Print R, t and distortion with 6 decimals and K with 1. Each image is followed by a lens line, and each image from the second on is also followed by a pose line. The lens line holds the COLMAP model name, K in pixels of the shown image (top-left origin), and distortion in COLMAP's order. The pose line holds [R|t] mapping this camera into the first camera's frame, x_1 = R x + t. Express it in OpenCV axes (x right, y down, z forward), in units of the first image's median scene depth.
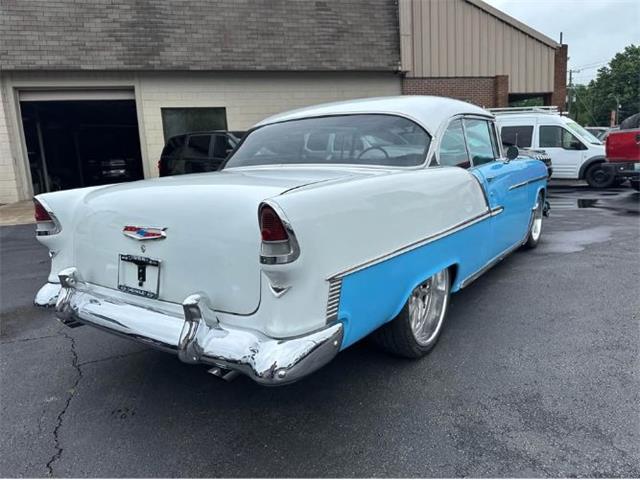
lens RADIAL K [[456.9, 0, 320.0], [0, 456.9, 240.0], [0, 0, 1]] dist [0.001053, -0.006381]
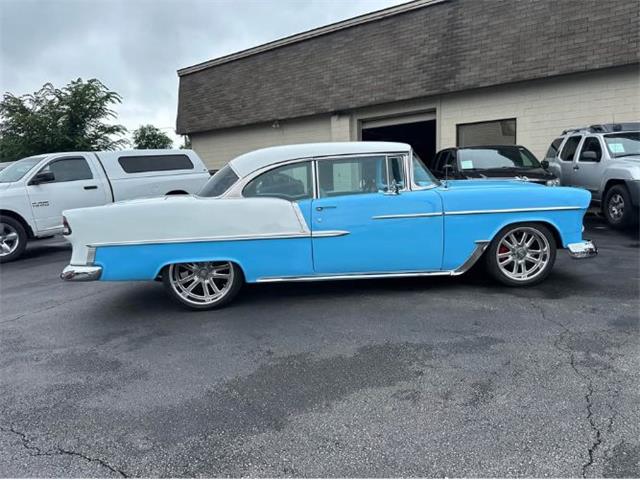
lens RADIAL K [[447.1, 0, 321.1], [0, 447.1, 247.5], [0, 0, 1]] dist [0.059122, -0.082861]
pose [[0.632290, 0.128978, -0.763920, 0.336227], [-0.119140, 0.990503, 0.068622, -0.027658], [0.765516, 0.047624, 0.641652, 0.053139]]
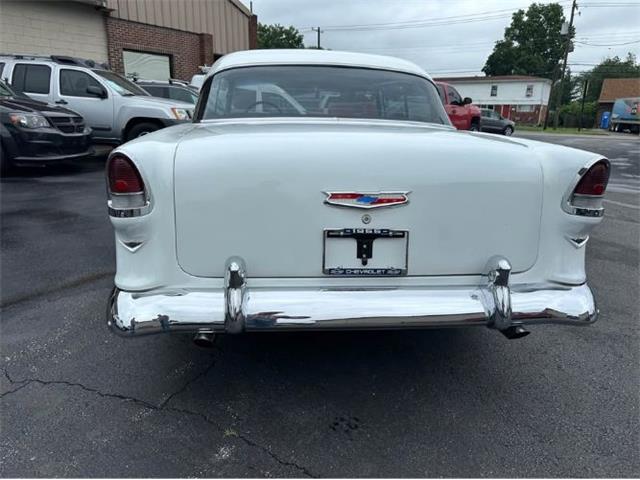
lens RADIAL K [[470.7, 0, 329.6], [0, 470.7, 239.4], [0, 0, 1]] dist [-0.003475, -0.005453]
pose [[0.740011, -0.108032, 0.663862, -0.159121], [0.056846, 0.993531, 0.098313, -0.005055], [-0.670188, -0.035015, 0.741365, 0.067126]]
